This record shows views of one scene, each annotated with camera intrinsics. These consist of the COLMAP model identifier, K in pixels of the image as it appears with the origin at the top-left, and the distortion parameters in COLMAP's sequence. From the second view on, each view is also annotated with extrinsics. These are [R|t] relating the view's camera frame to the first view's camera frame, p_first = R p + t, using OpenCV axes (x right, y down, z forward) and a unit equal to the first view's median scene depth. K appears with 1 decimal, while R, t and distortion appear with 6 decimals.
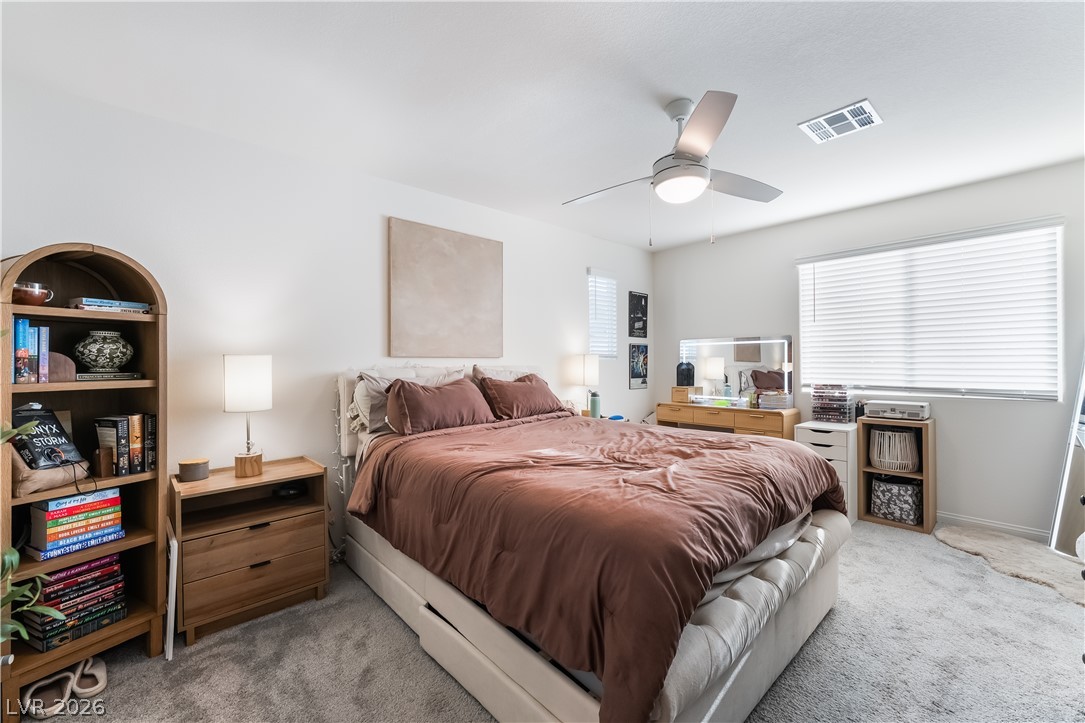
lens RADIAL K [[439.5, 0, 543.3], [0, 439.5, 351.1], [0, 0, 1]] dist [-0.000926, -0.000001]
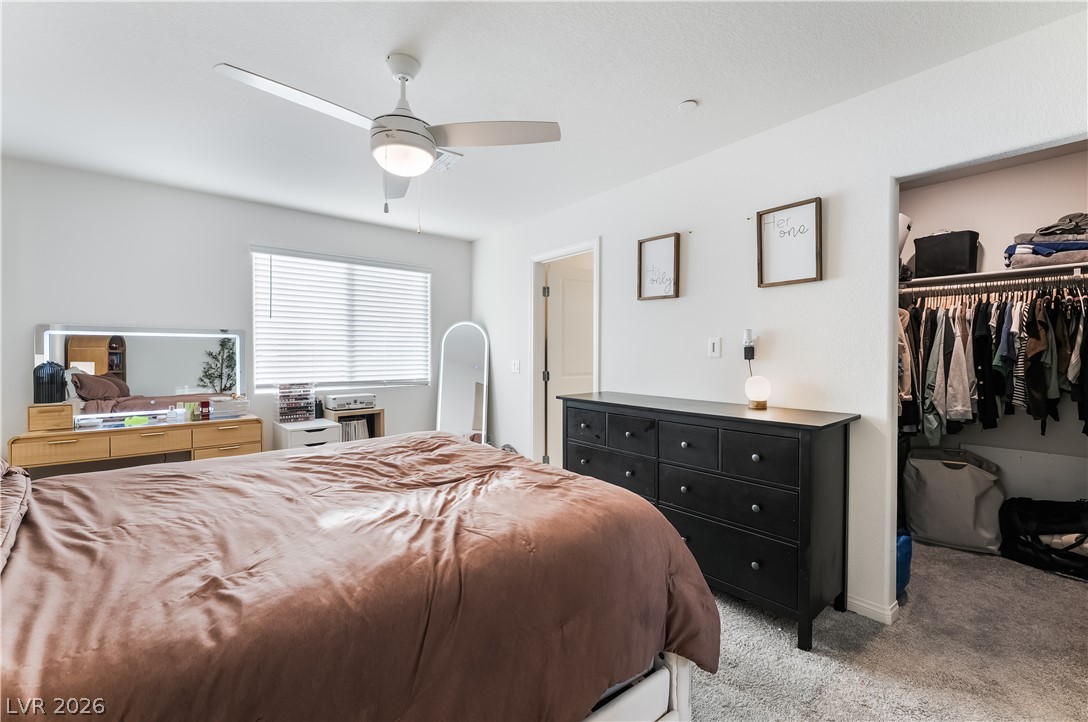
lens RADIAL K [[450.9, 0, 546.9], [0, 450.9, 362.1], [0, 0, 1]] dist [-0.003062, -0.000373]
pose [[0.047232, -0.009027, 0.998843, -0.333626], [-0.020923, 0.999731, 0.010024, 0.005937], [-0.998665, -0.021372, 0.047030, 0.393249]]
